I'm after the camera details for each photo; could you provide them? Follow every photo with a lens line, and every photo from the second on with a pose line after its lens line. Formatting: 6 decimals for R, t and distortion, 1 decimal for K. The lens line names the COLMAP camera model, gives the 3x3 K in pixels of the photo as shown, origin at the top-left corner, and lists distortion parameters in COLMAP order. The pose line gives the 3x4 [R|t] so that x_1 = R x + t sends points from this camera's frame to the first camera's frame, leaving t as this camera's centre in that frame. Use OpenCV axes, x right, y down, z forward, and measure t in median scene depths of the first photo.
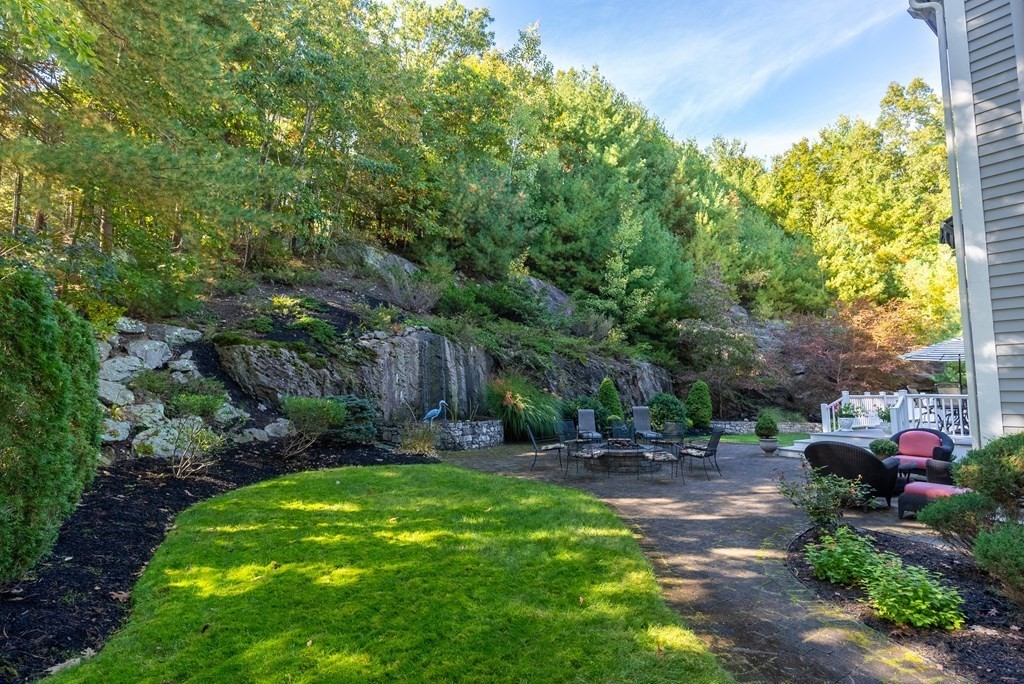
lens RADIAL K [[514.0, 0, 512.0], [0, 514.0, 342.0], [0, 0, 1]] dist [0.001063, 0.000658]
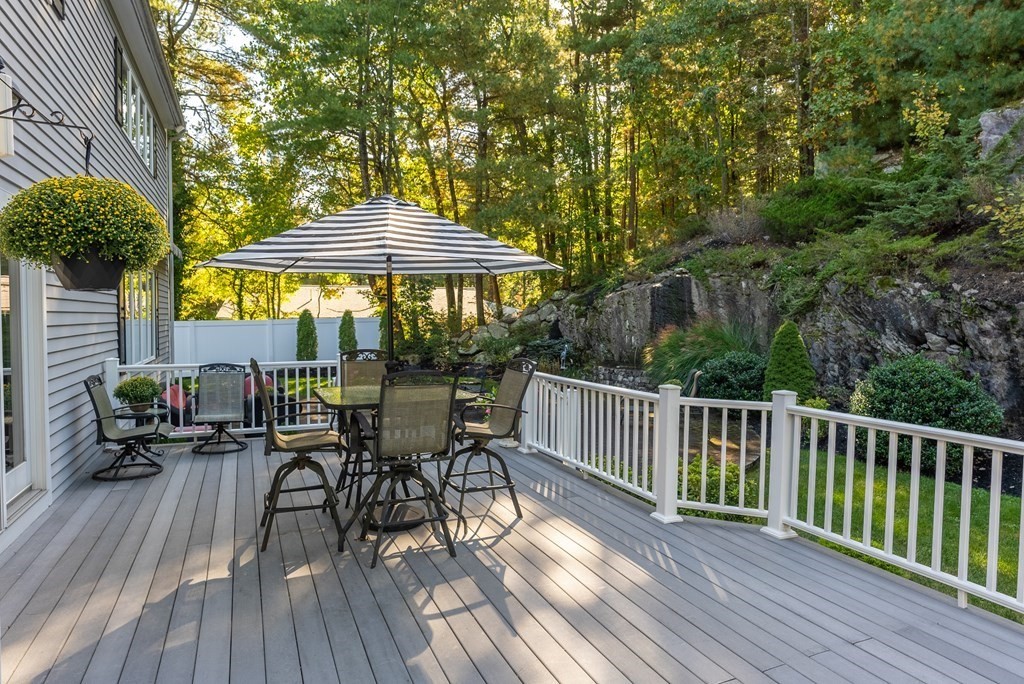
lens RADIAL K [[612.4, 0, 512.0], [0, 612.4, 342.0], [0, 0, 1]] dist [0.000020, 0.000048]
pose [[-0.211140, 0.032883, -0.976903, 0.754238], [0.087929, 0.996021, 0.014523, 0.046289], [0.973493, -0.082832, -0.213191, 0.709623]]
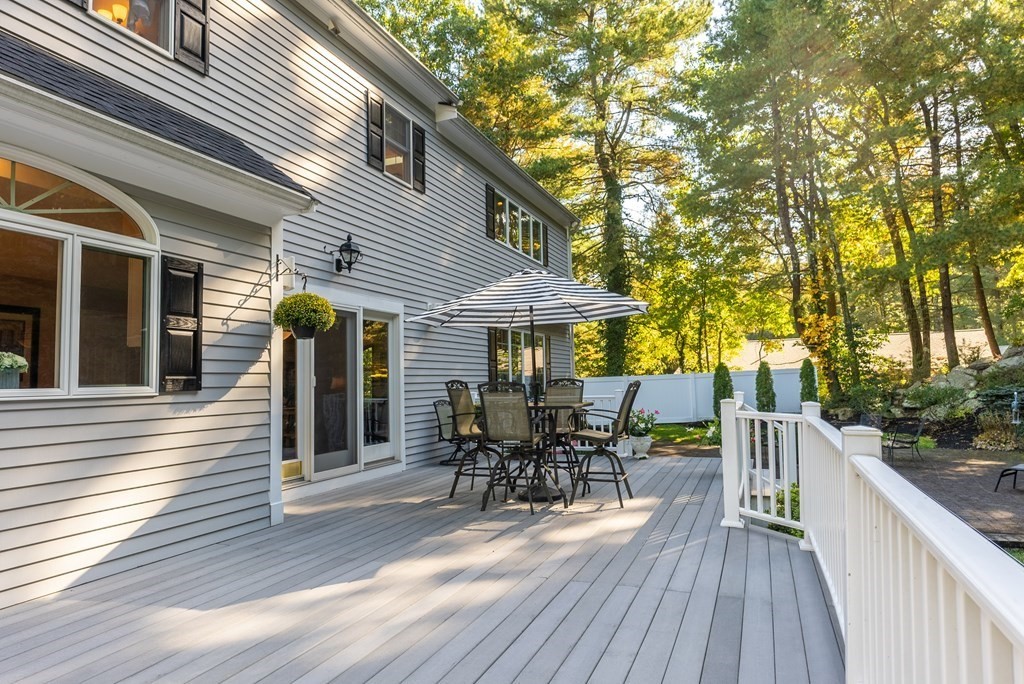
lens RADIAL K [[639.8, 0, 496.8], [0, 639.8, 339.6], [0, 0, 1]] dist [-0.005199, -0.000546]
pose [[-0.849814, -0.023985, -0.526536, 0.738057], [0.065988, 0.986263, -0.151428, 0.079400], [0.522935, -0.163431, -0.836558, 0.886474]]
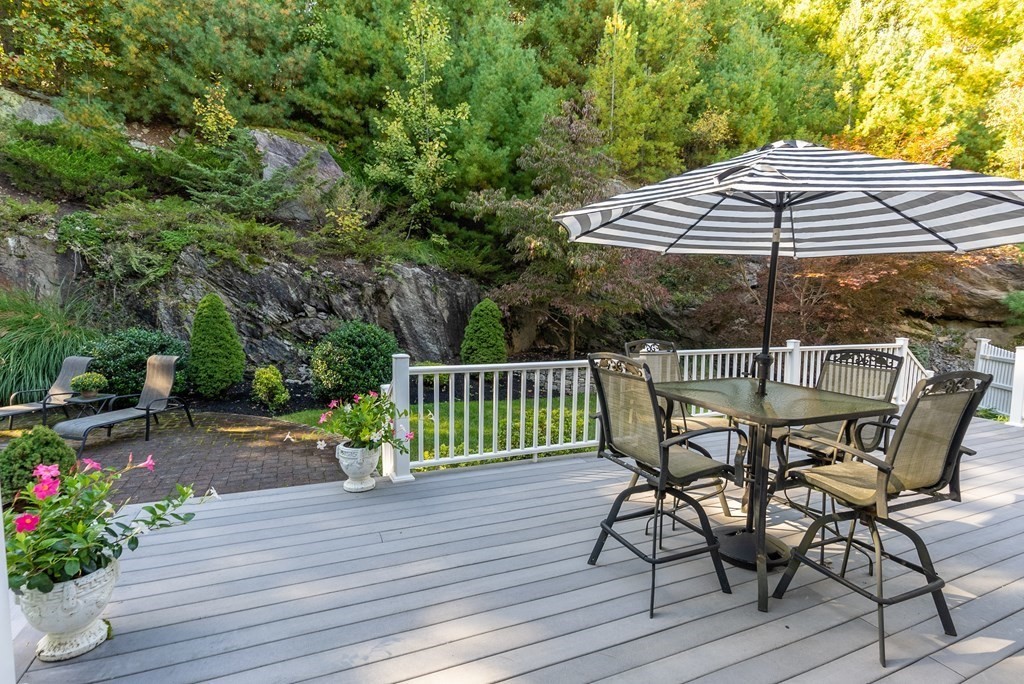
lens RADIAL K [[486.1, 0, 495.8], [0, 486.1, 341.1], [0, 0, 1]] dist [-0.003855, -0.000675]
pose [[0.974206, 0.037020, -0.222603, 0.494723], [0.005034, 0.982641, 0.185450, 0.020517], [0.225605, -0.181787, 0.957108, 0.478850]]
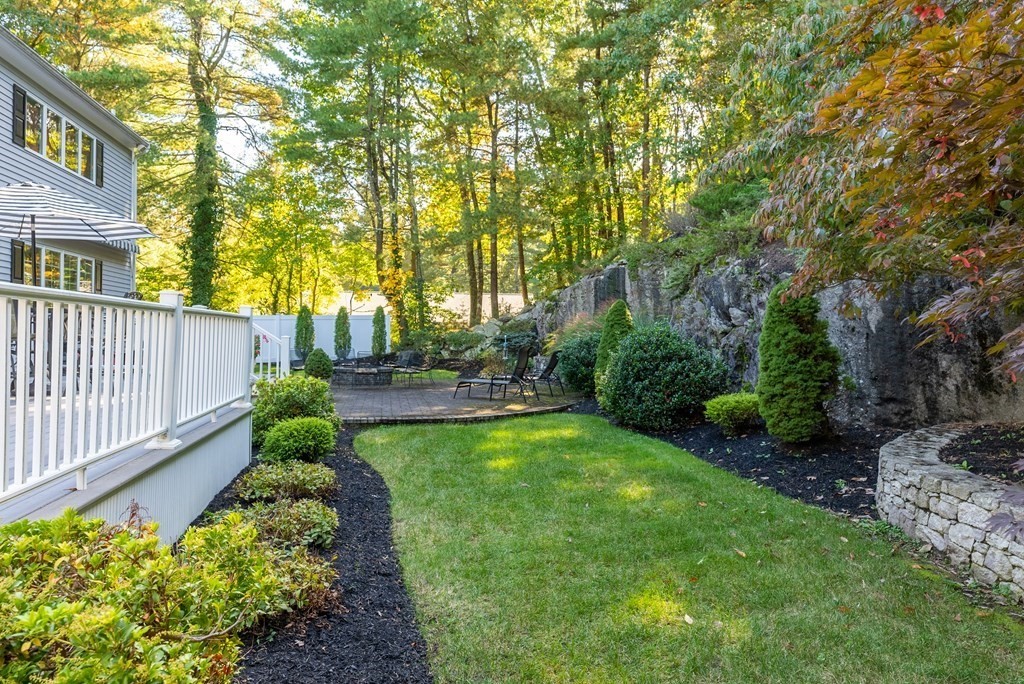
lens RADIAL K [[673.9, 0, 512.0], [0, 673.9, 342.0], [0, 0, 1]] dist [-0.001791, -0.000630]
pose [[-0.428031, -0.004724, -0.903752, 0.770763], [0.068711, 0.996922, -0.037754, 0.114376], [0.901148, -0.078258, -0.426389, 1.013740]]
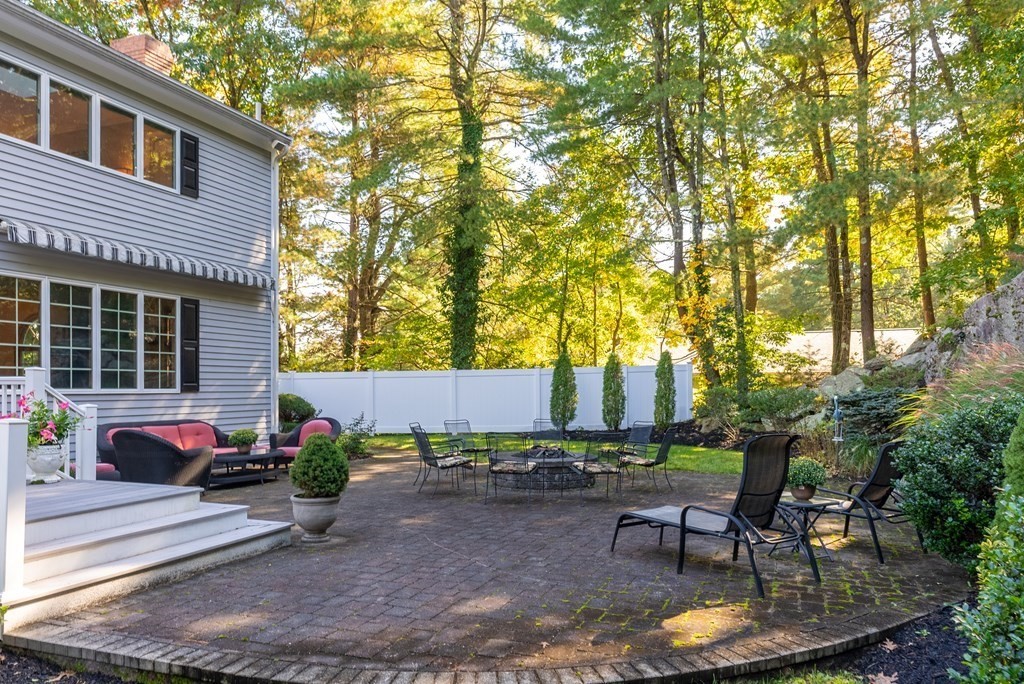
lens RADIAL K [[722.1, 0, 526.4], [0, 722.1, 396.3], [0, 0, 1]] dist [-0.004977, -0.002580]
pose [[-0.833288, -0.000938, -0.552838, 0.394103], [0.045217, 0.996533, -0.069845, 0.095225], [0.550987, -0.083199, -0.830356, 0.913148]]
